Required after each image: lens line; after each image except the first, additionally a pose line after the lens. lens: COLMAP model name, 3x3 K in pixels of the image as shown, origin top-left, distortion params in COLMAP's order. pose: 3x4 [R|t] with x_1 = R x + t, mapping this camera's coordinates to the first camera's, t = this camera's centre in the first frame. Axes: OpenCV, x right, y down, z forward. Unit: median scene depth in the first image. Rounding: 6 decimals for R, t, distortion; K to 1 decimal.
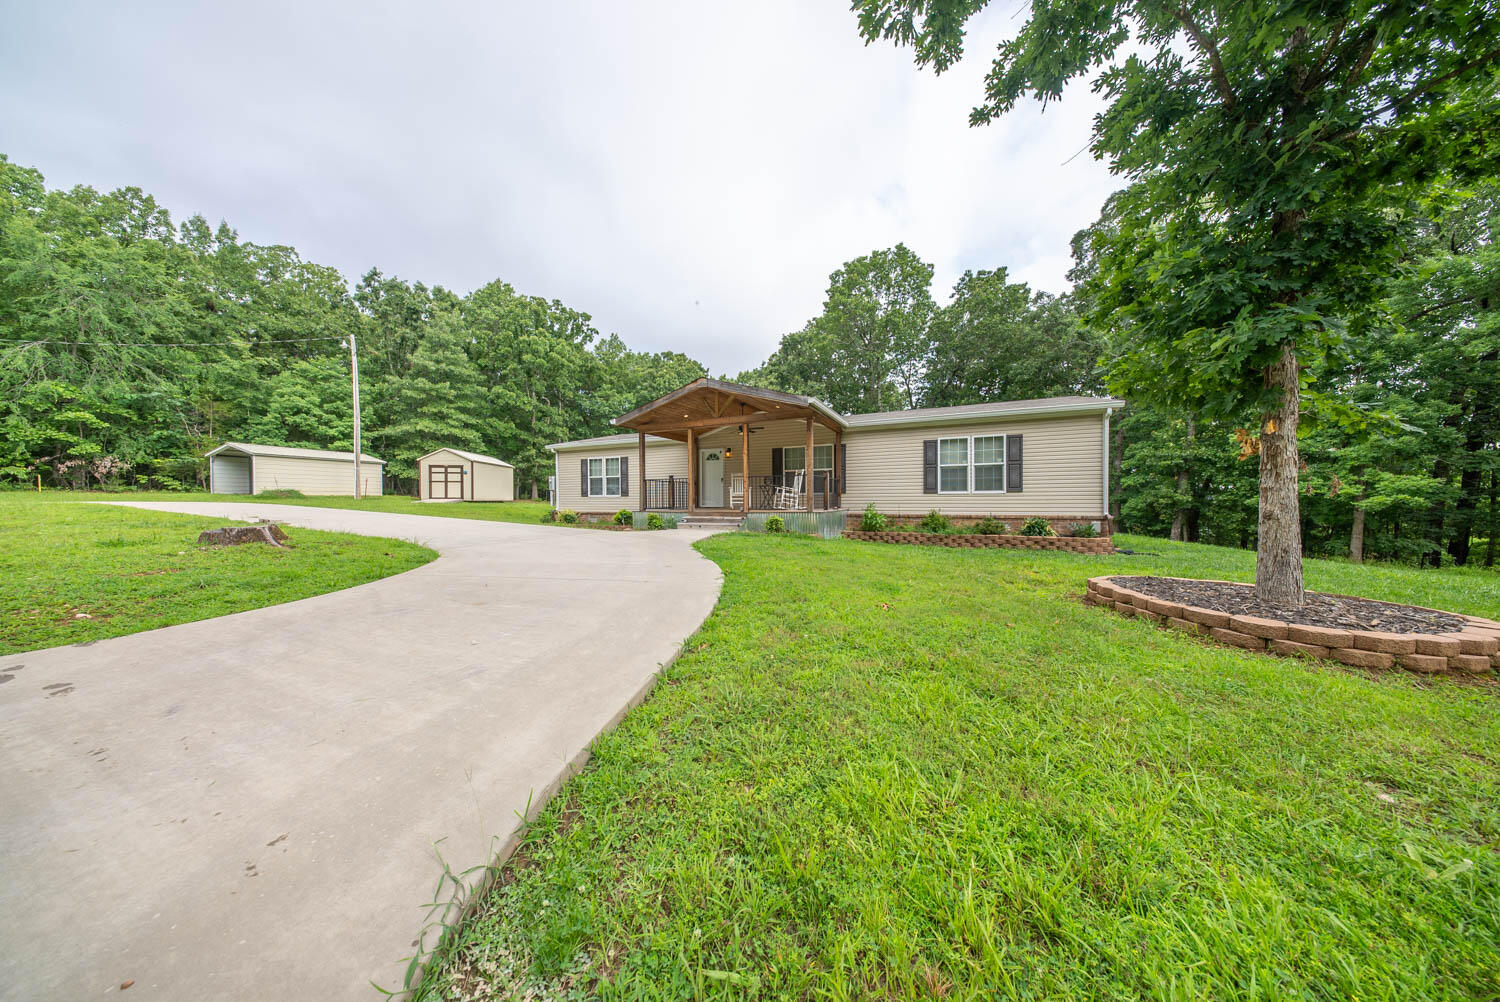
lens RADIAL K [[441.3, 0, 751.5], [0, 441.3, 508.2], [0, 0, 1]] dist [0.002477, -0.001661]
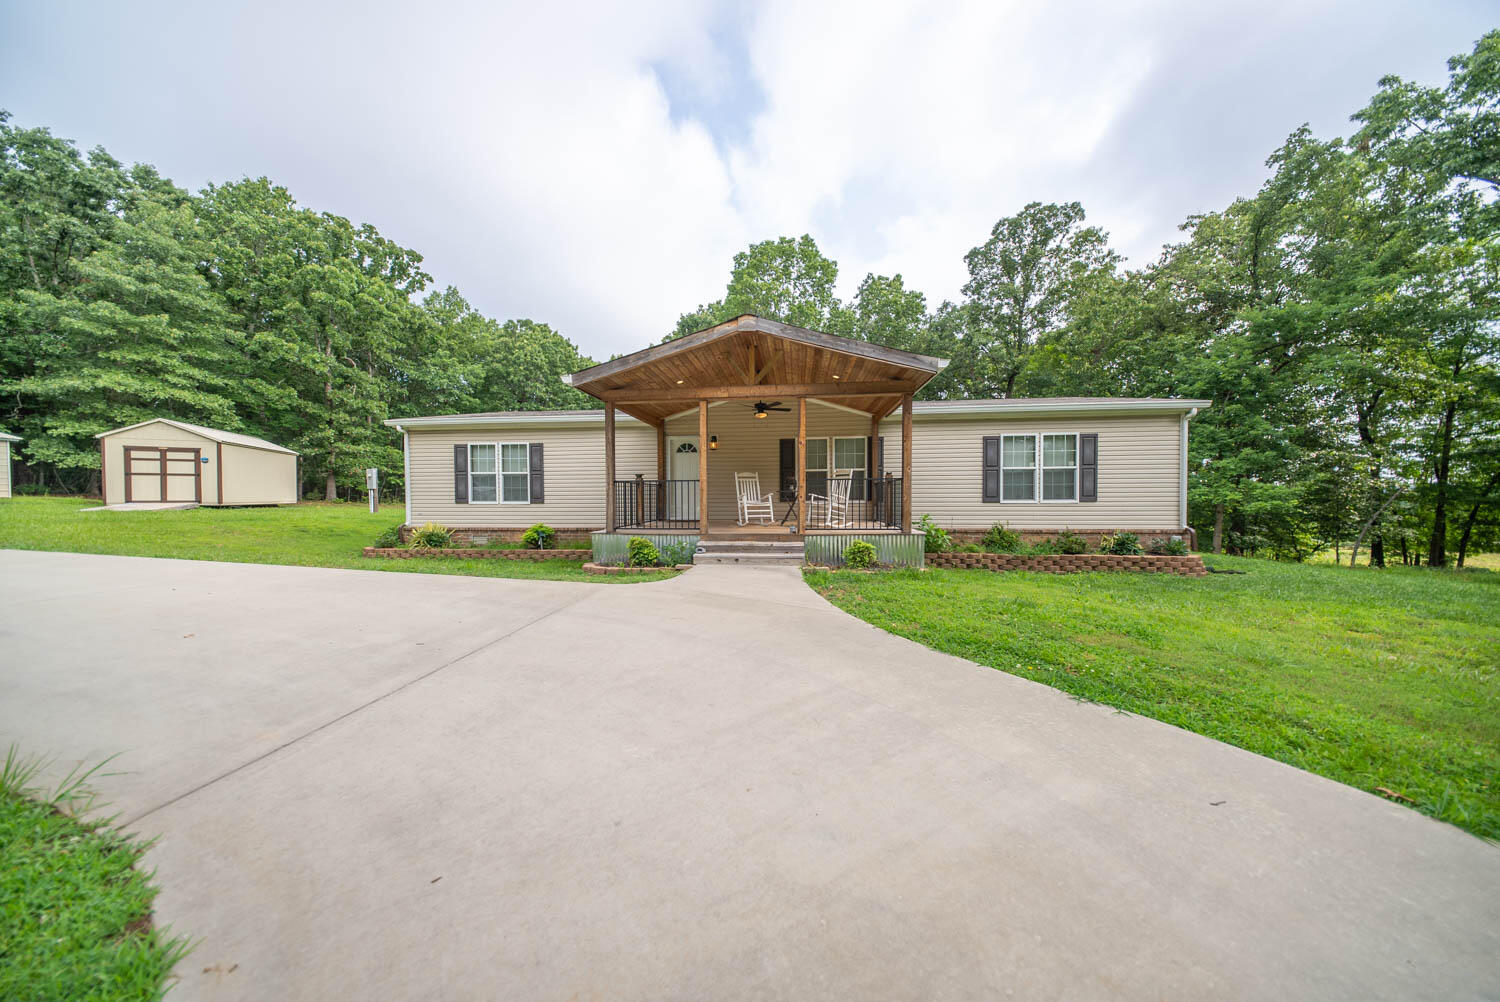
lens RADIAL K [[441.3, 0, 749.7], [0, 441.3, 505.2], [0, 0, 1]] dist [0.002477, -0.001661]
pose [[0.947958, -0.005465, 0.318350, -0.102494], [0.005052, 0.999985, 0.002124, -0.012535], [-0.318357, -0.000405, 0.947971, 0.144363]]
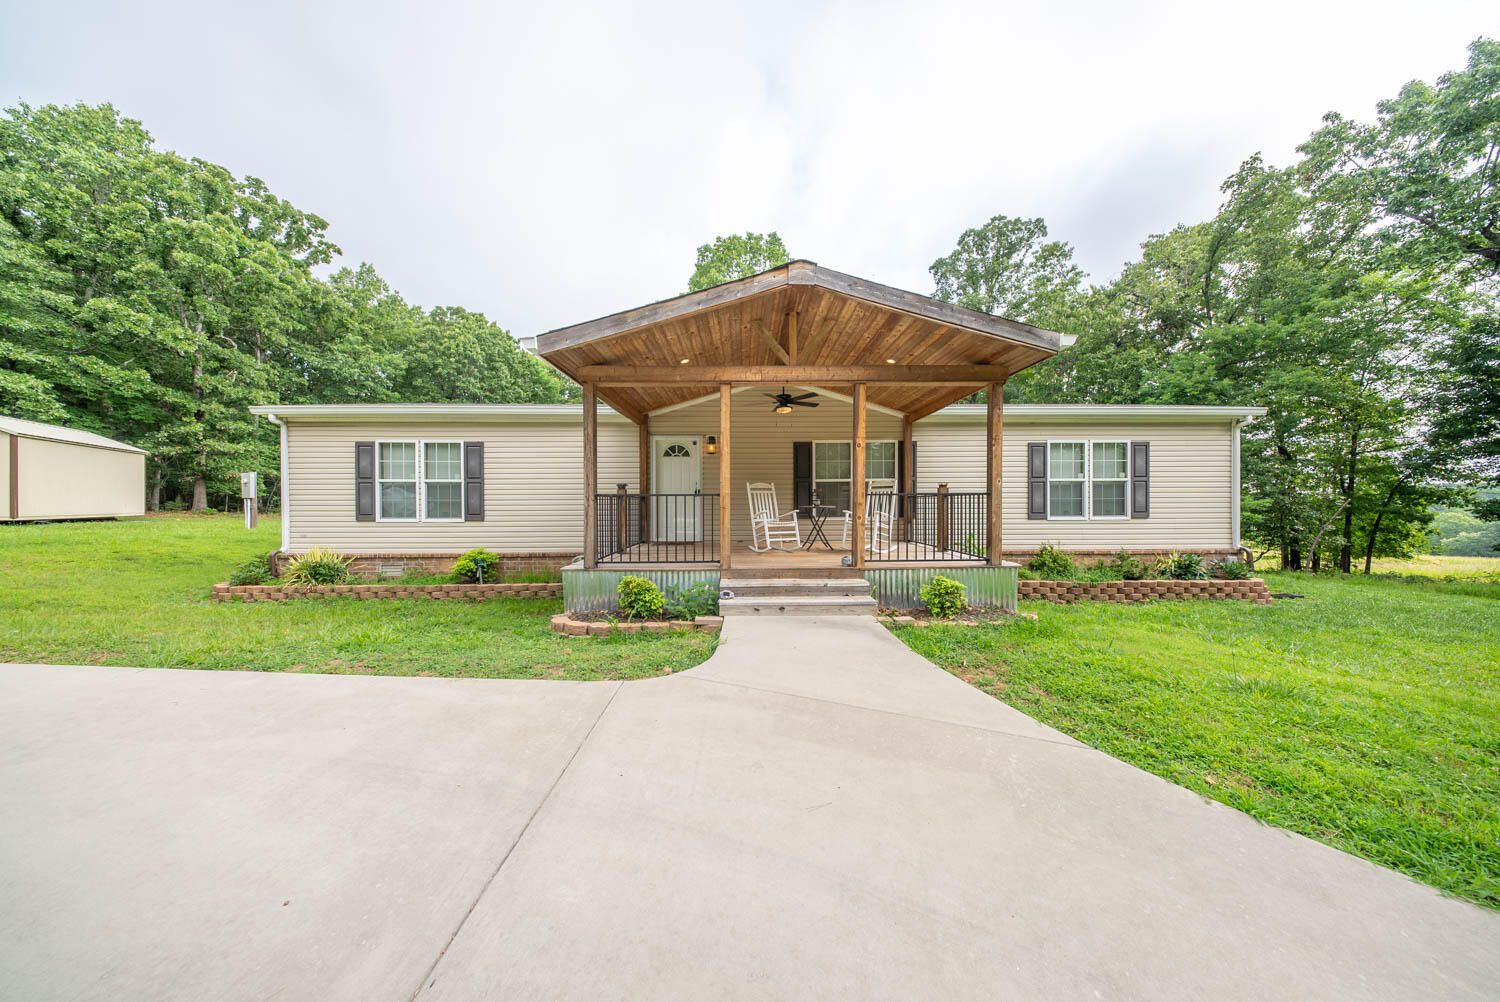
lens RADIAL K [[441.3, 0, 752.3], [0, 441.3, 506.1], [0, 0, 1]] dist [0.002477, -0.001661]
pose [[0.901769, -0.001107, 0.432217, -0.114750], [0.006177, 0.999928, -0.010327, -0.019139], [-0.432175, 0.011983, 0.901710, 0.216739]]
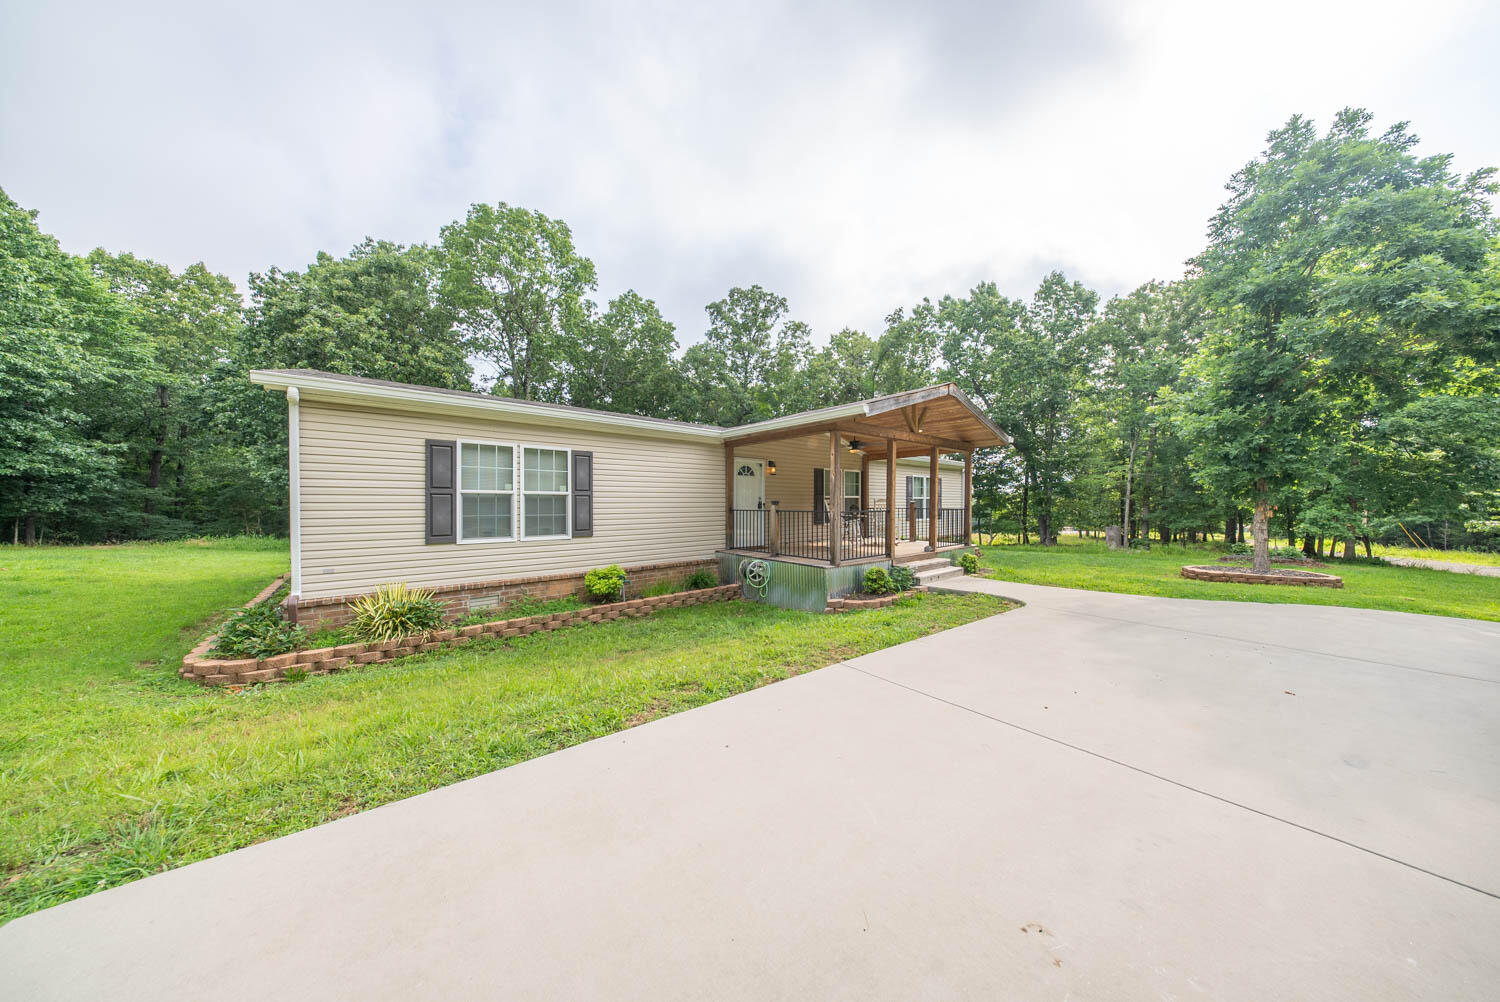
lens RADIAL K [[441.3, 0, 752.6], [0, 441.3, 503.8], [0, 0, 1]] dist [0.002477, -0.001661]
pose [[0.425432, 0.005271, 0.904975, -0.325651], [0.018611, 0.999721, -0.014571, -0.026841], [-0.904799, 0.023041, 0.425215, 0.336354]]
